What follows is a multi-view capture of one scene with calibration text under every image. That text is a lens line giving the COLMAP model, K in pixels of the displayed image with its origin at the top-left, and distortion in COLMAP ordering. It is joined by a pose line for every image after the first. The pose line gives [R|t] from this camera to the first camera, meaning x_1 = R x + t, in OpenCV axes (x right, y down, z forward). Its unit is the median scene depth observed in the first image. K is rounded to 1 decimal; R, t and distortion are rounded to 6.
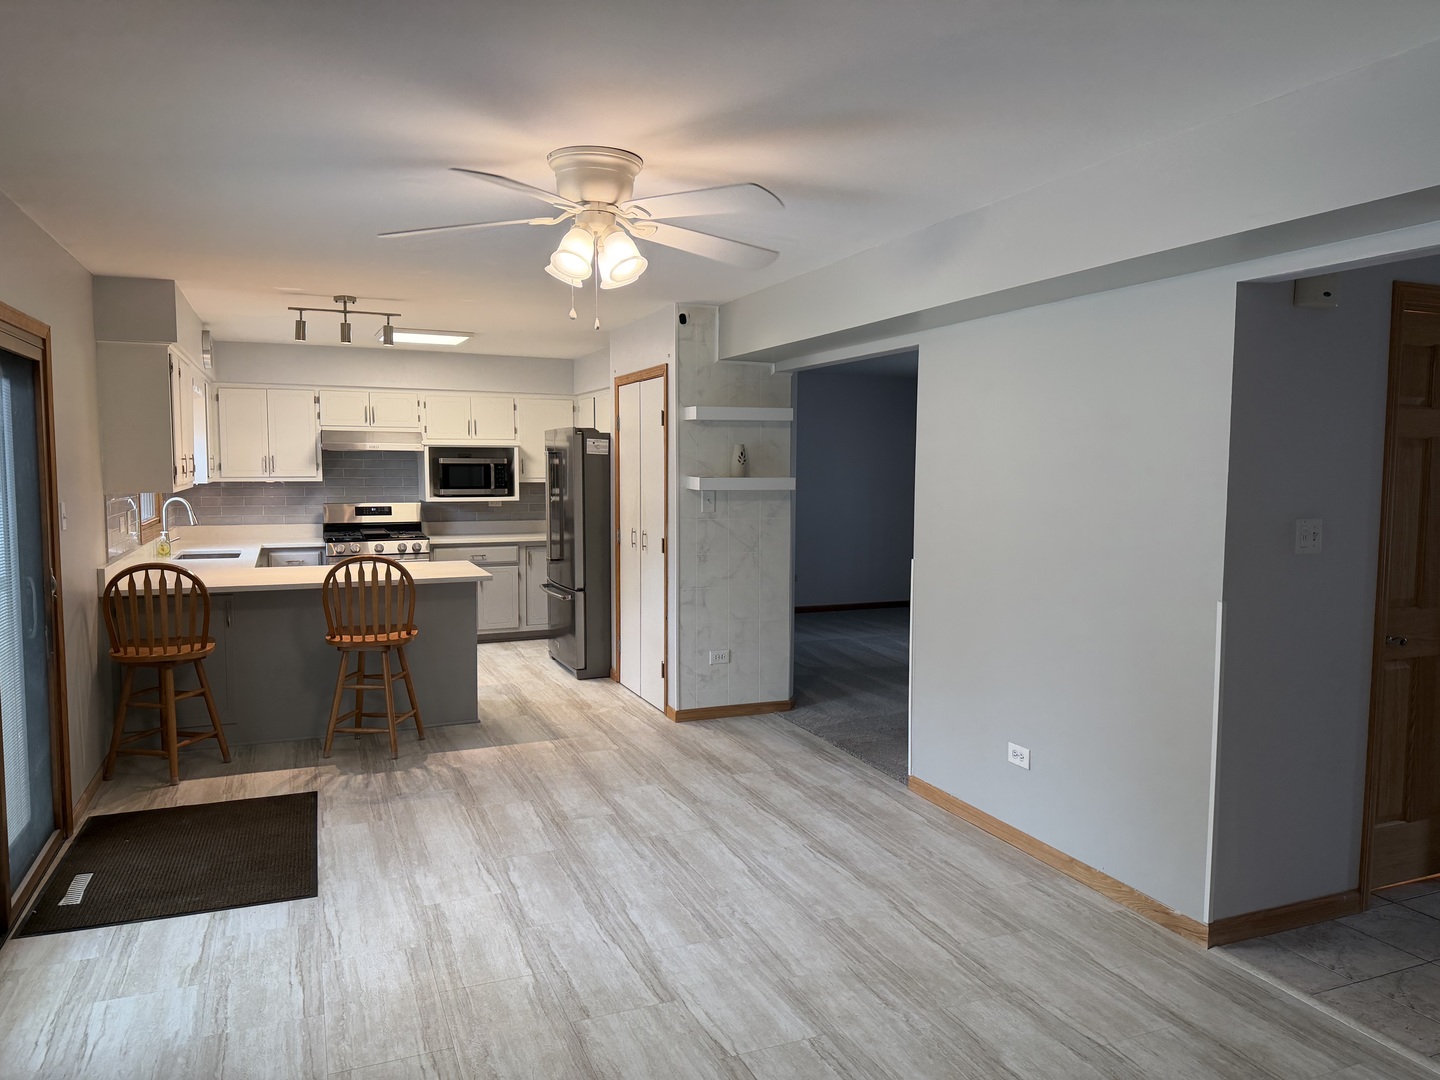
lens RADIAL K [[1008.7, 0, 717.1], [0, 1008.7, 552.2], [0, 0, 1]] dist [0.084264, -0.011293]
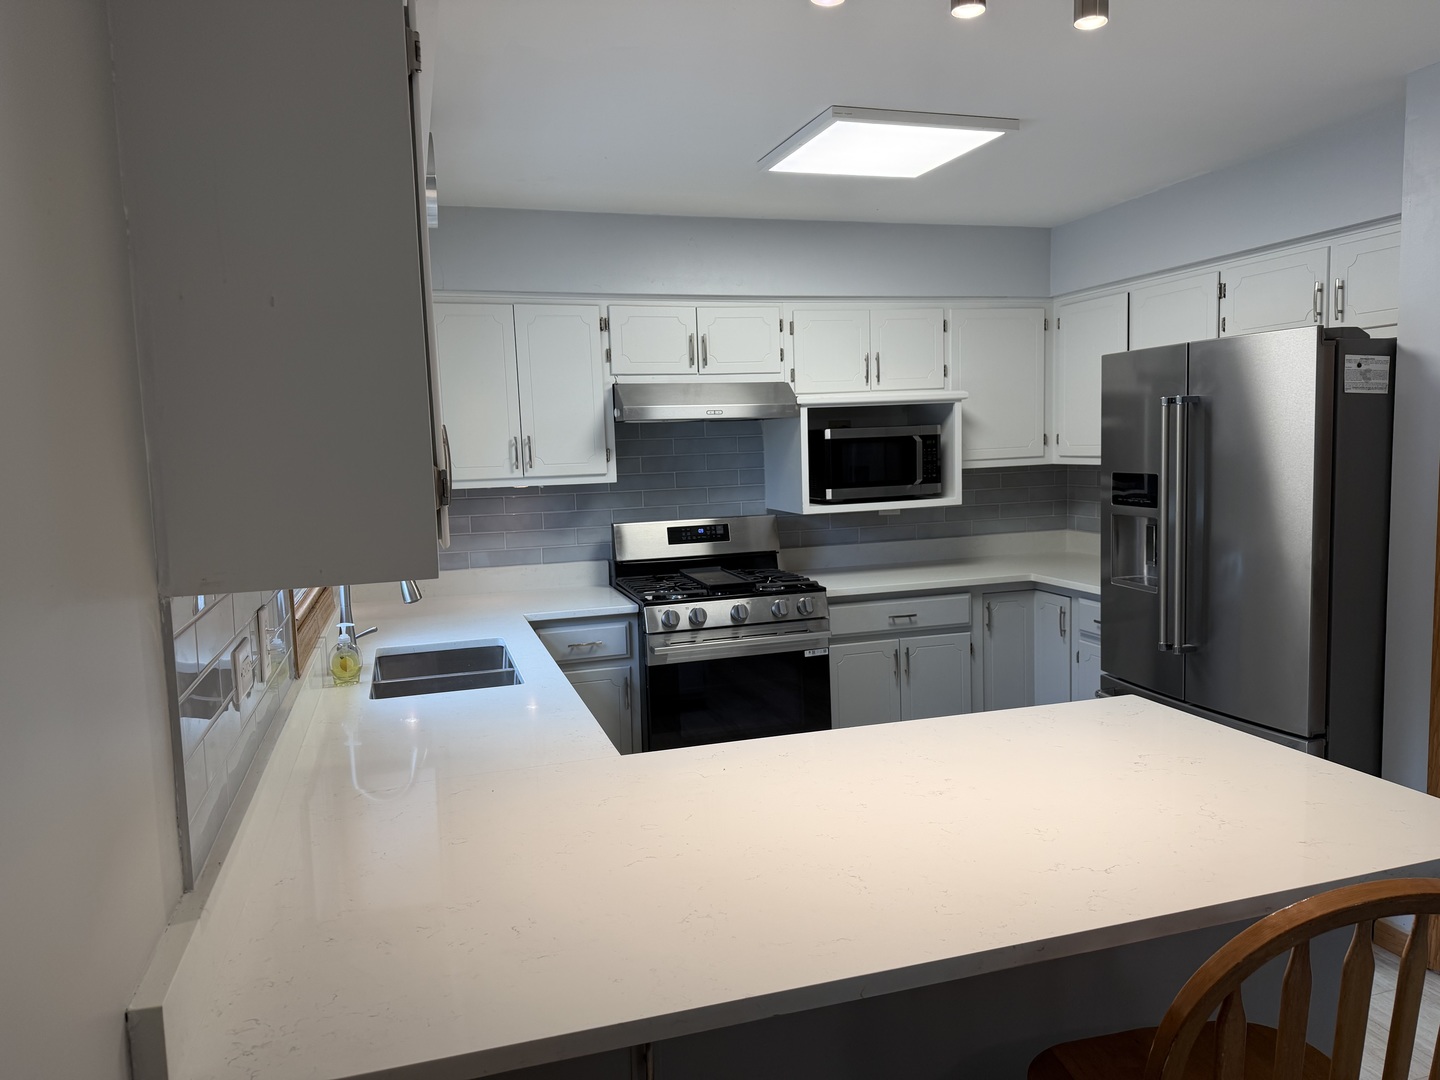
lens RADIAL K [[1008.7, 0, 731.3], [0, 1008.7, 533.7], [0, 0, 1]] dist [0.084264, -0.011293]
pose [[0.994700, -0.026577, -0.099326, -0.271293], [0.027306, 0.999609, 0.005993, -0.043863], [0.099128, -0.008673, 0.995037, 0.483935]]
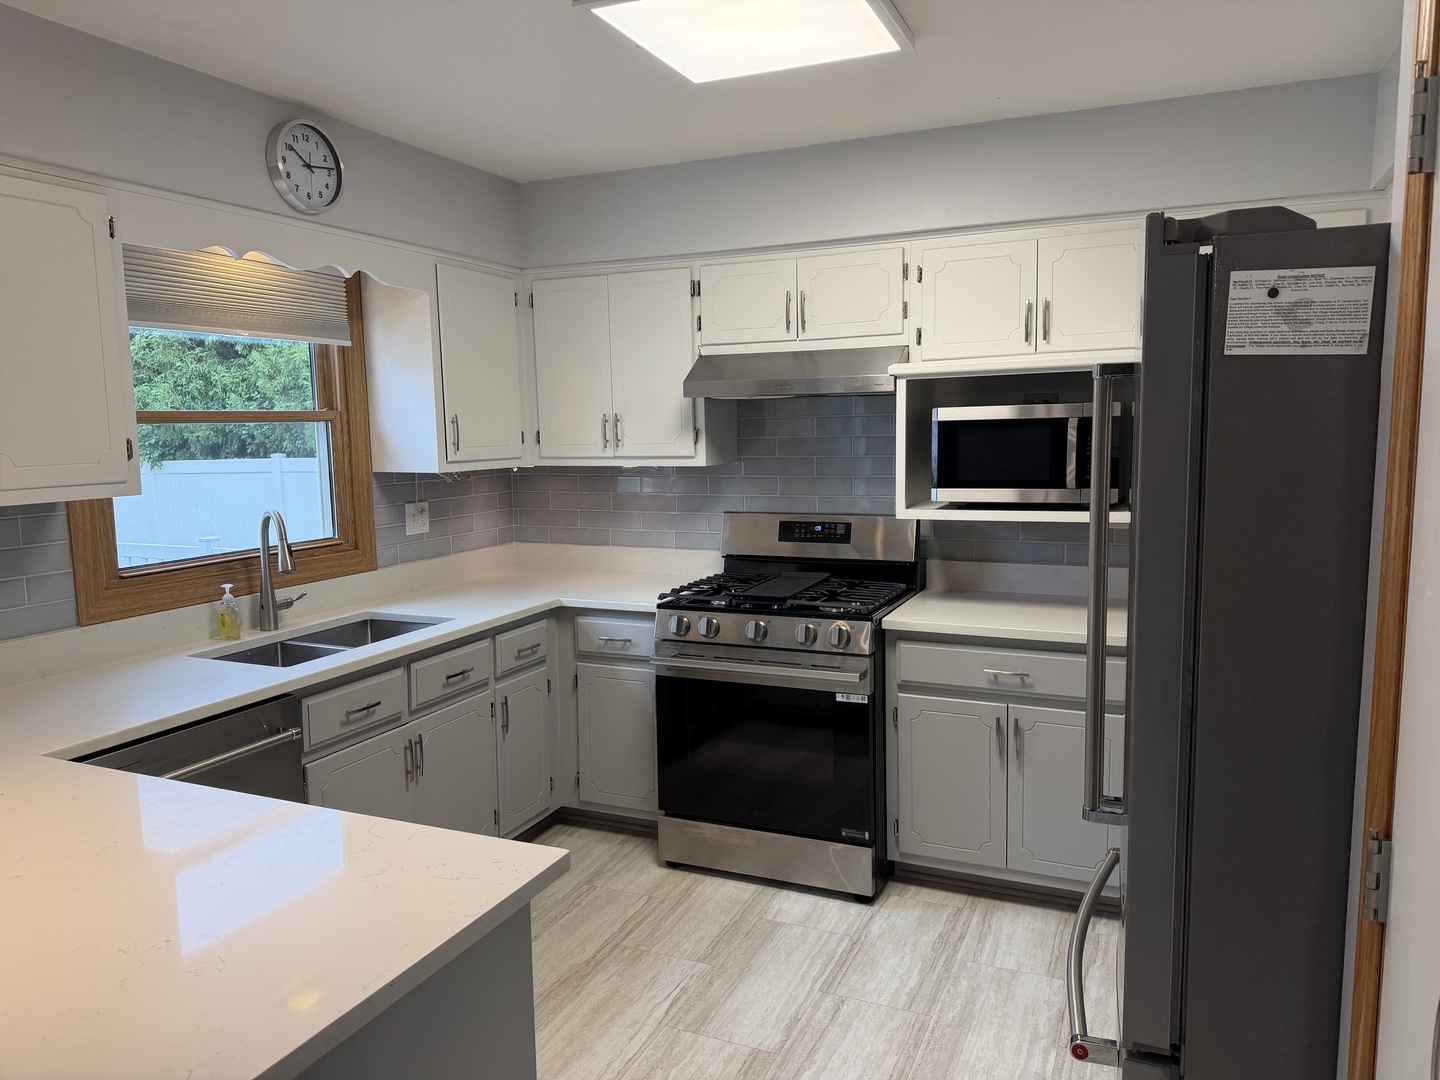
lens RADIAL K [[1008.7, 0, 719.9], [0, 1008.7, 536.8], [0, 0, 1]] dist [0.084264, -0.011293]
pose [[0.681532, 0.066210, -0.728787, -0.044634], [-0.044007, 0.997804, 0.049497, -0.059098], [0.730464, -0.001662, 0.682949, 0.676150]]
